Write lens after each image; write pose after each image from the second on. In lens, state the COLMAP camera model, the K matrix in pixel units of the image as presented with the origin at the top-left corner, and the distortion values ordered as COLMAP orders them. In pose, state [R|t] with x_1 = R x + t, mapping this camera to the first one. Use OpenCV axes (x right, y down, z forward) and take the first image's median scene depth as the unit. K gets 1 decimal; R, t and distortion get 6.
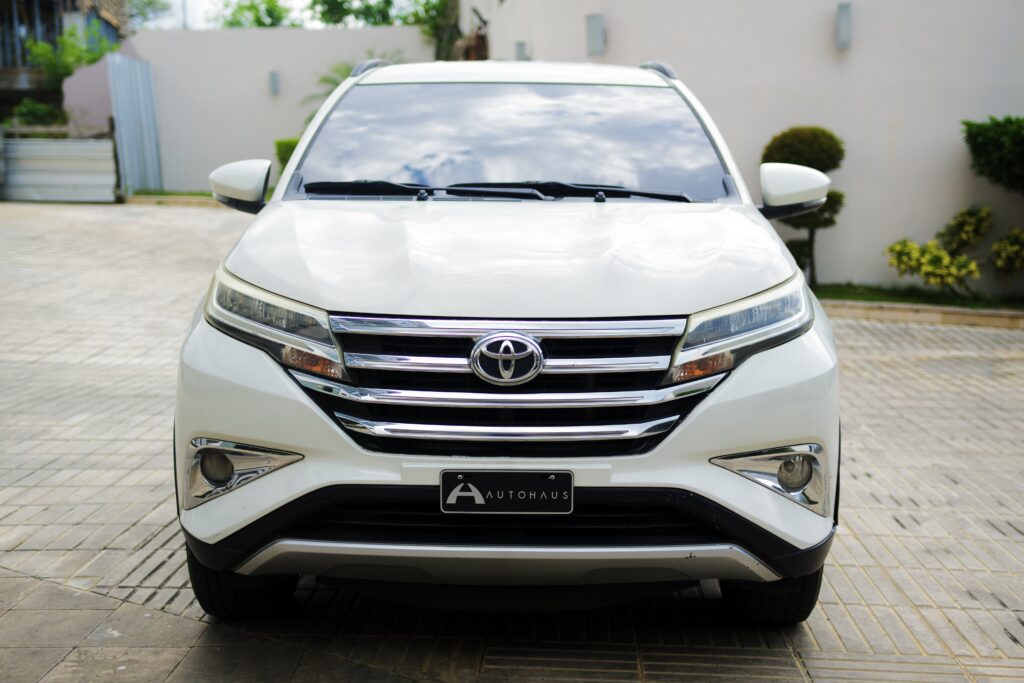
lens RADIAL K [[1315.6, 0, 512.0], [0, 1315.6, 341.5], [0, 0, 1]] dist [0.089204, 0.048841]
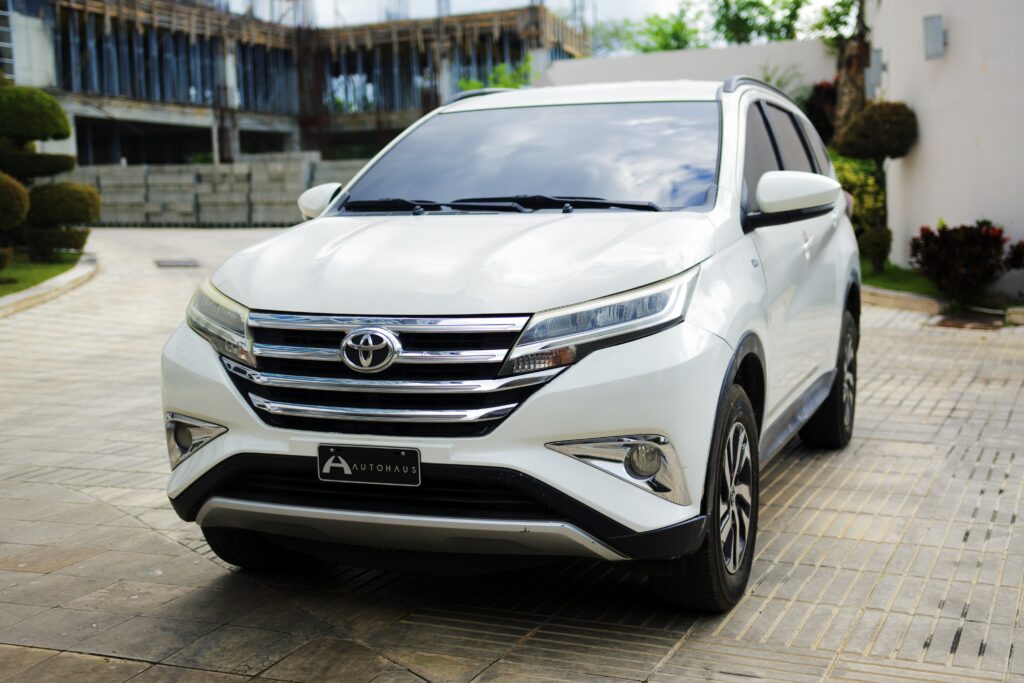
lens RADIAL K [[1315.6, 0, 512.0], [0, 1315.6, 341.5], [0, 0, 1]] dist [0.089204, 0.048841]
pose [[0.937004, 0.011476, -0.349131, 0.509751], [-0.015963, 0.999823, -0.009977, 0.015000], [0.348955, 0.014922, 0.937021, -0.043905]]
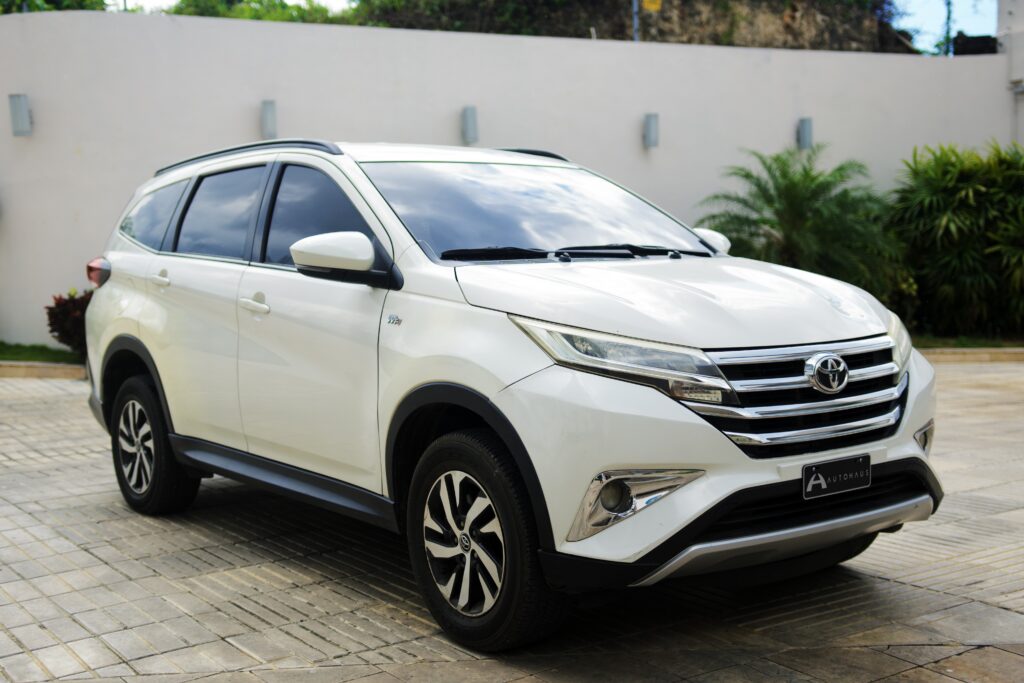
lens RADIAL K [[1239.5, 0, 512.0], [0, 1239.5, 341.5], [0, 0, 1]] dist [0.037897, 0.037516]
pose [[0.793876, -0.068754, 0.604181, -0.967972], [0.102523, 0.994497, -0.021541, -0.023056], [-0.599375, 0.079043, 0.796556, 0.206578]]
